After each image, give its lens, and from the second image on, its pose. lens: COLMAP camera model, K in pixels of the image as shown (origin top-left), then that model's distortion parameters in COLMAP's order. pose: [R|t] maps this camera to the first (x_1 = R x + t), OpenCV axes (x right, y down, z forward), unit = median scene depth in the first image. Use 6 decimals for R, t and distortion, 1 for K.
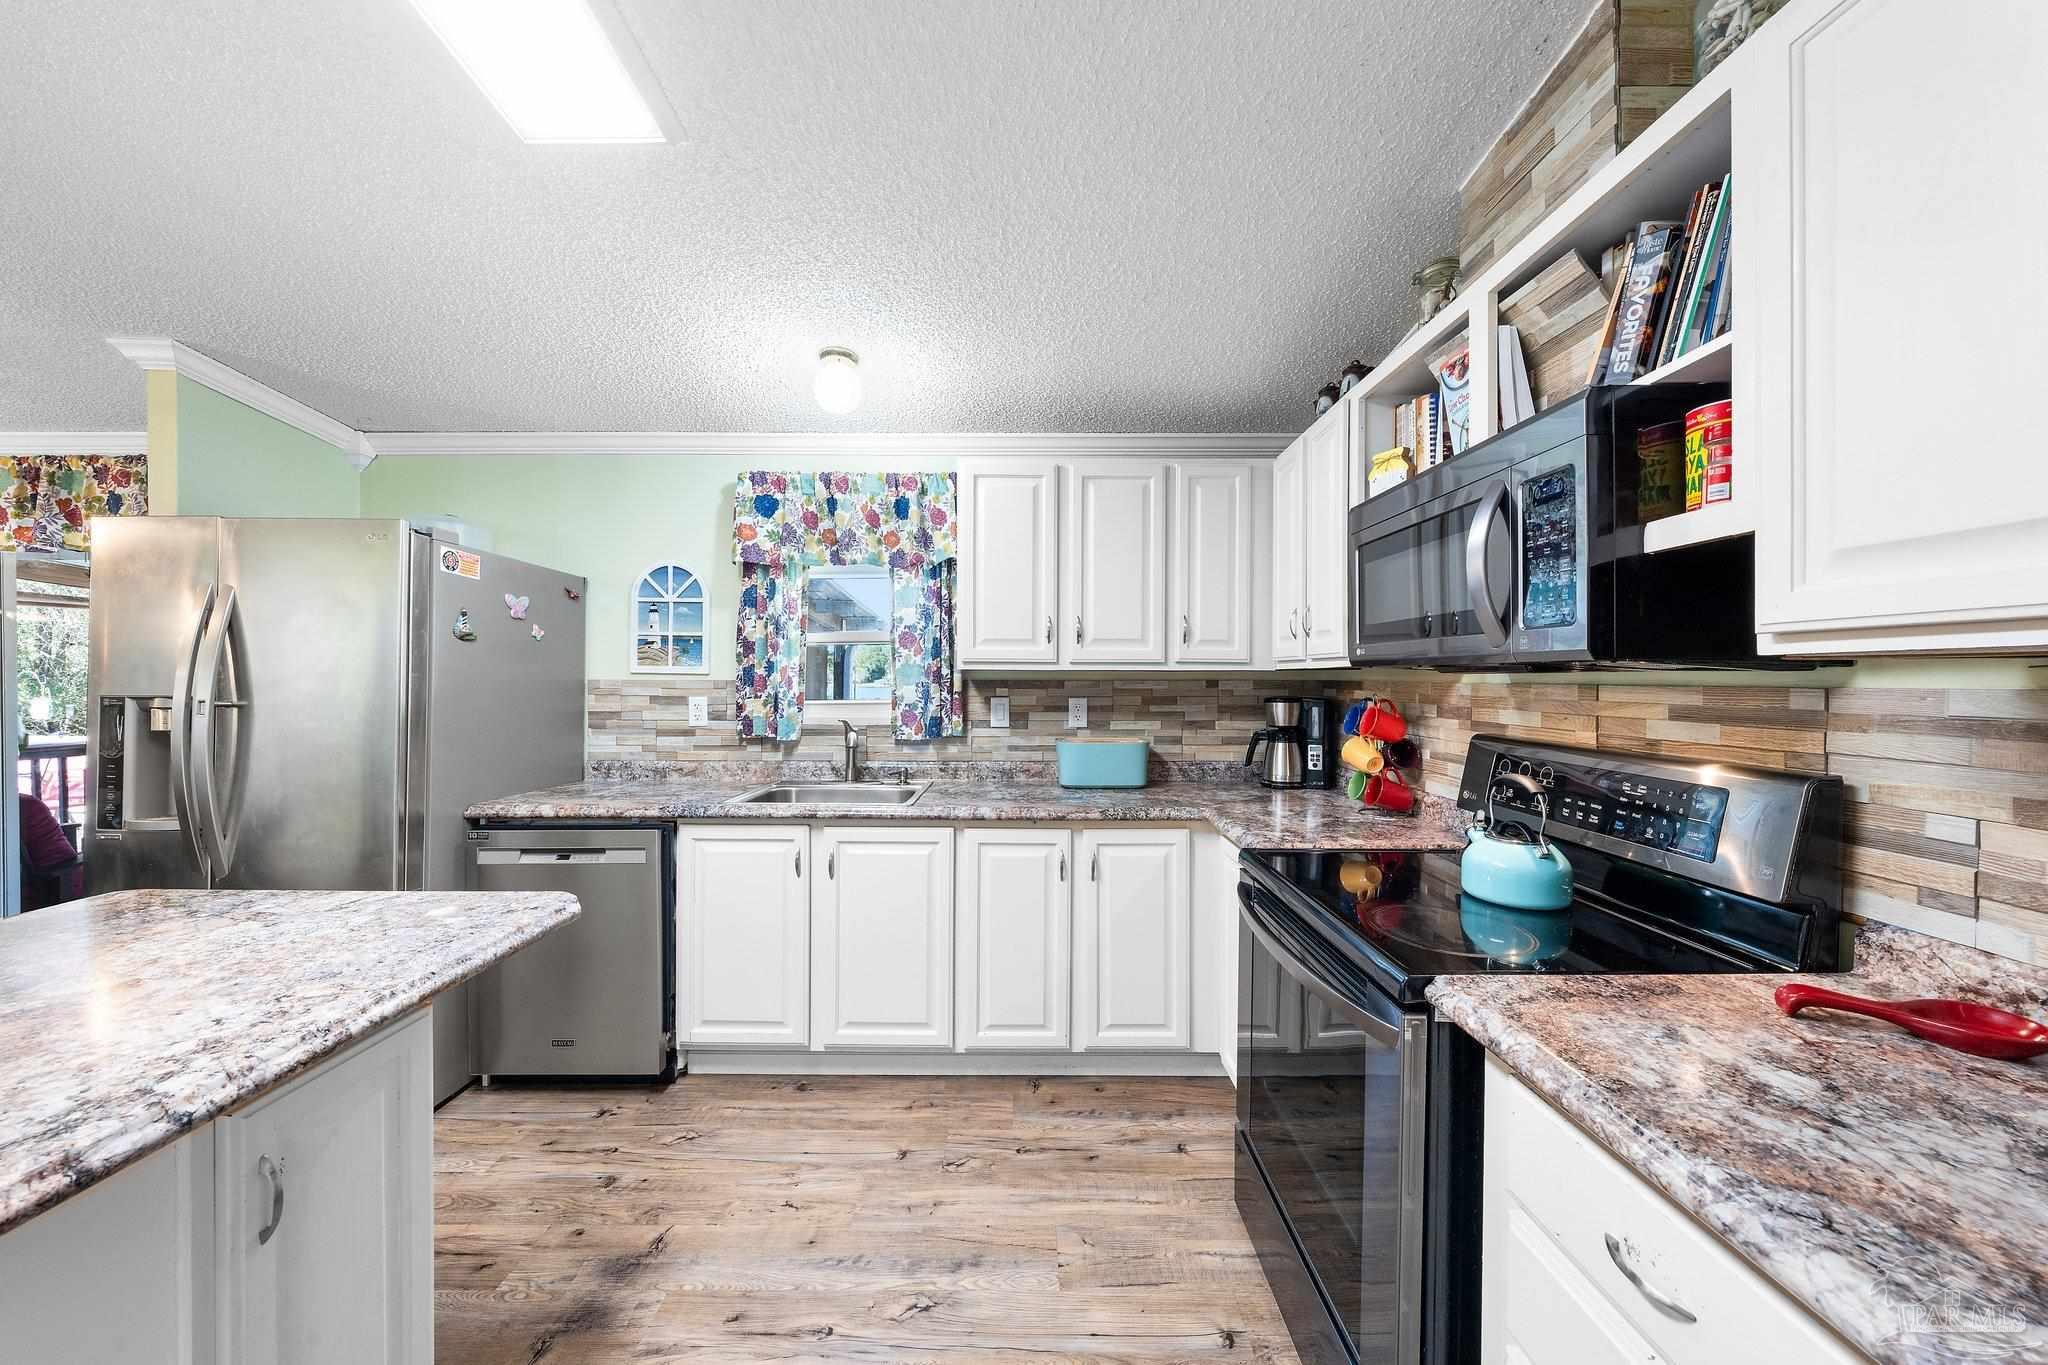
lens RADIAL K [[709.1, 0, 1029.2], [0, 709.1, 684.8], [0, 0, 1]] dist [-0.002550, -0.000019]
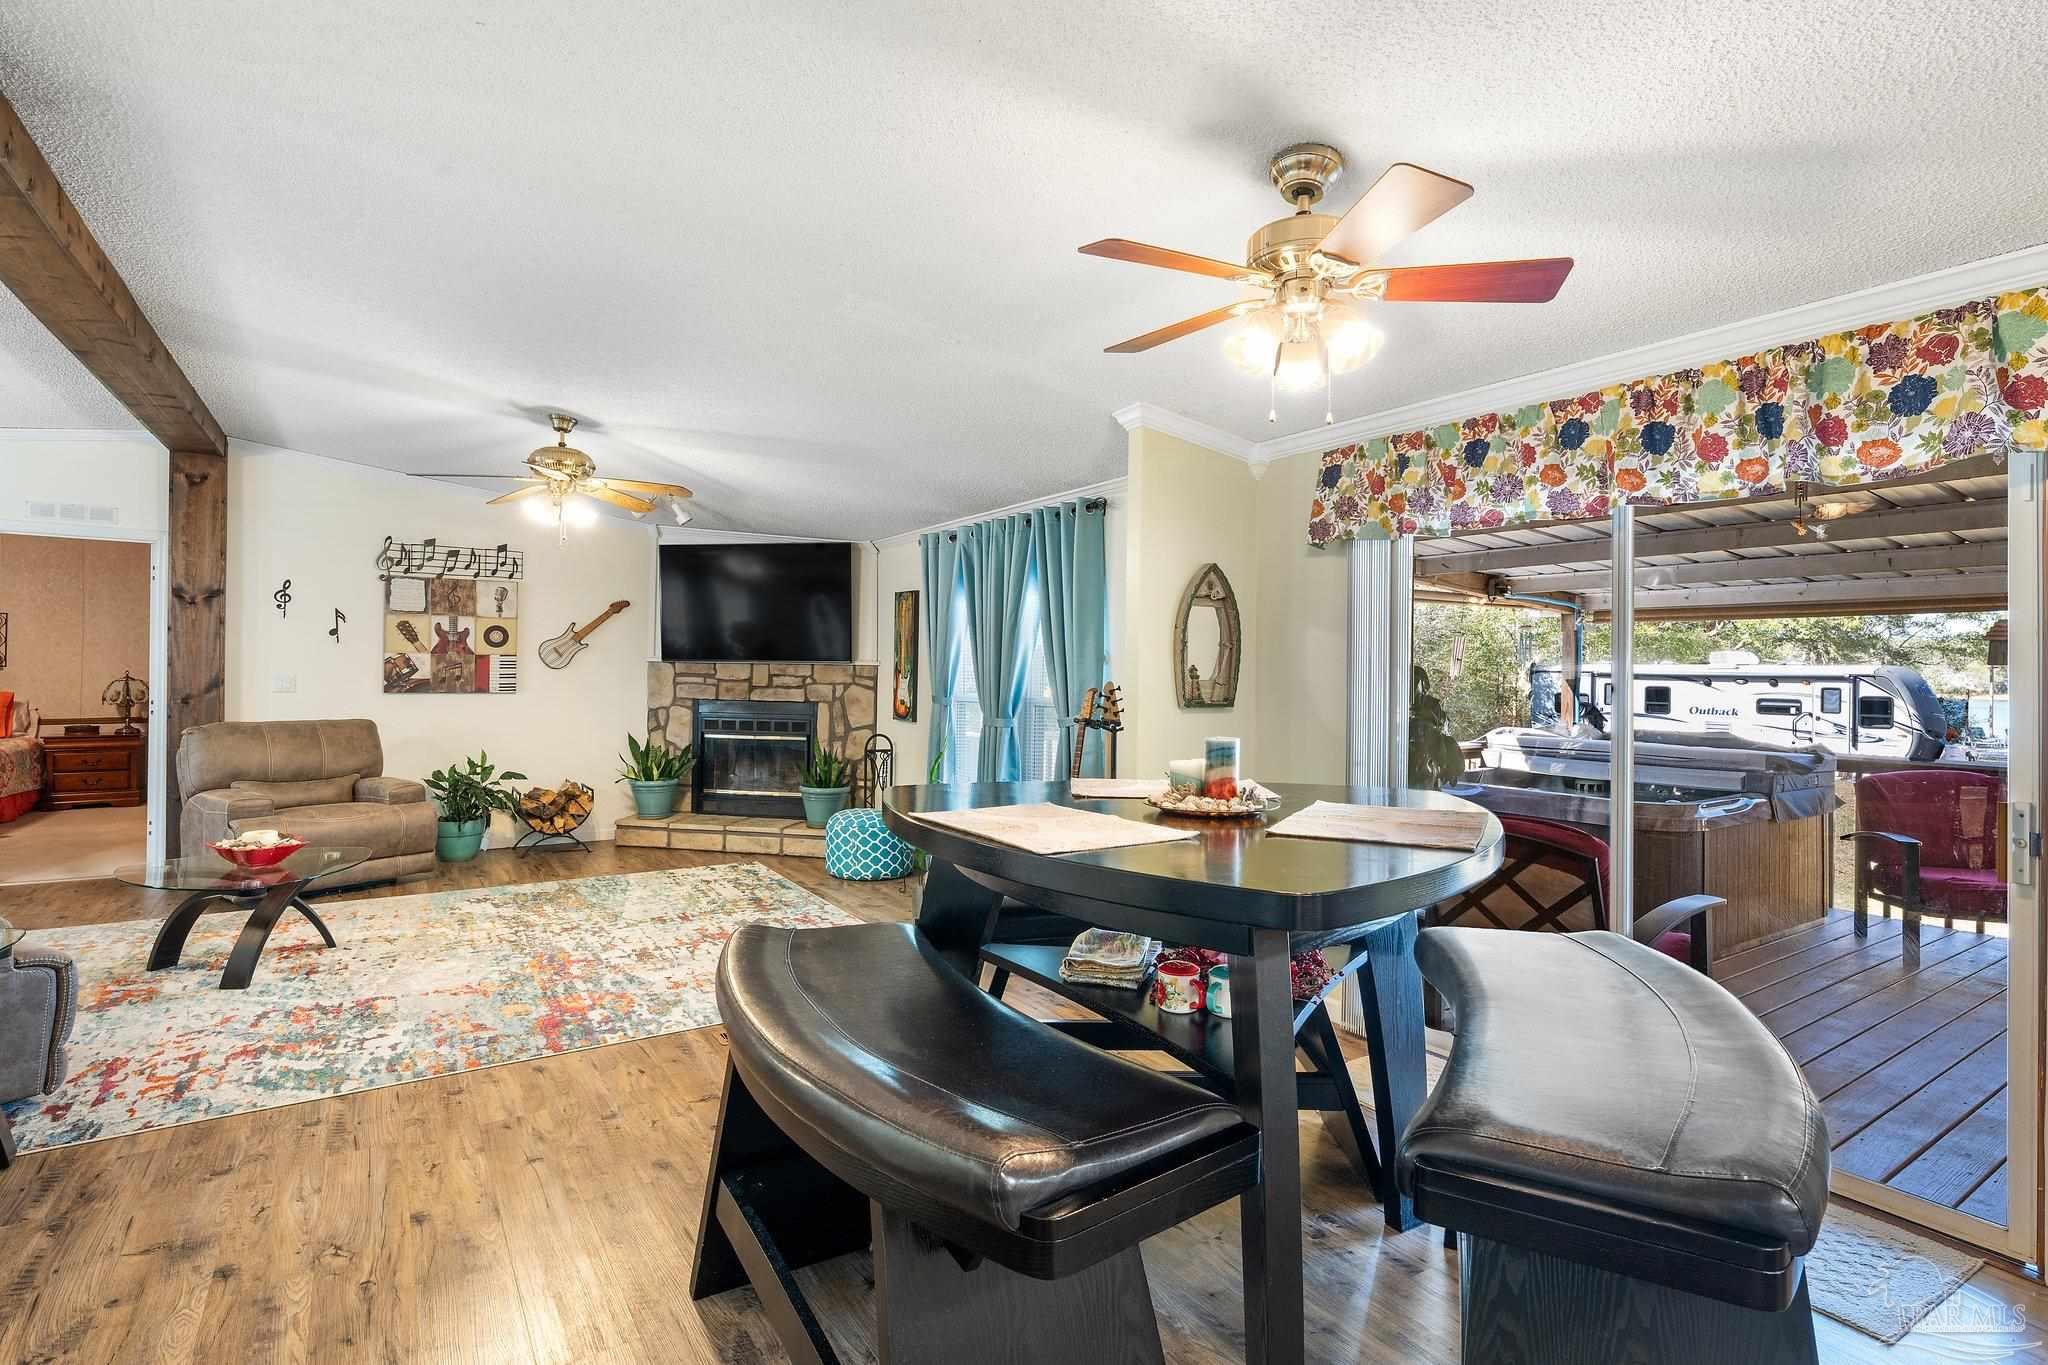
lens RADIAL K [[985.3, 0, 1025.5], [0, 985.3, 666.0], [0, 0, 1]] dist [-0.001003, -0.000180]
pose [[0.546397, 0.001121, -0.837525, -1.023411], [-0.019581, 0.999743, -0.011437, -0.001675], [0.837297, 0.022648, 0.546279, -0.092573]]
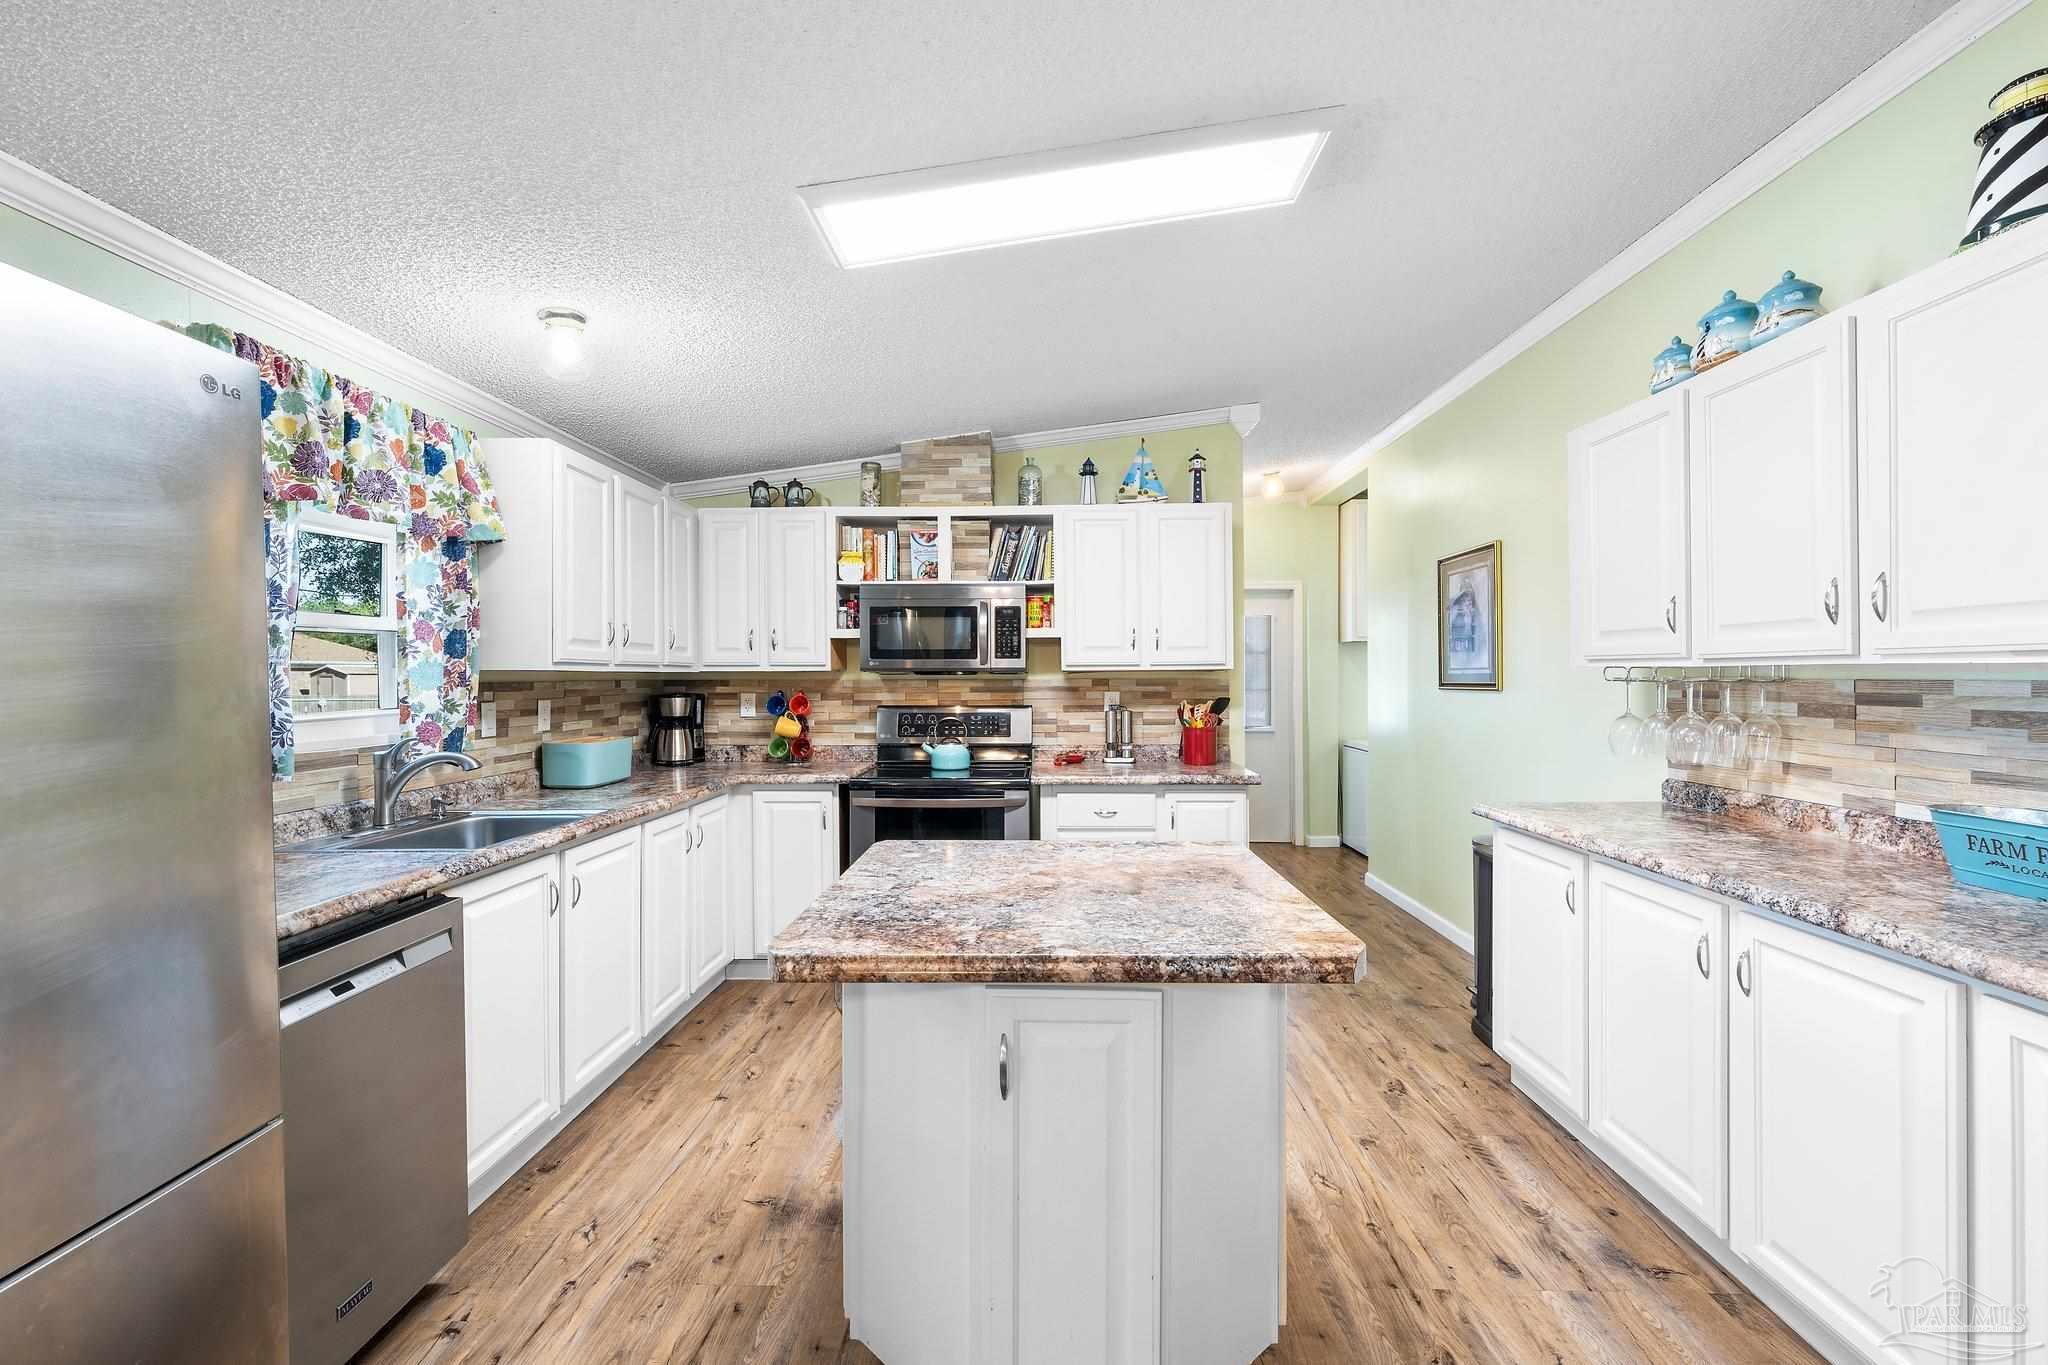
lens RADIAL K [[830.3, 0, 1031.4], [0, 830.3, 676.0], [0, 0, 1]] dist [0.000309, 0.000041]
pose [[0.027604, -0.003042, 0.999614, -1.100953], [0.013412, 0.999906, 0.002673, -0.008322], [-0.999529, 0.013333, 0.027643, 0.336459]]
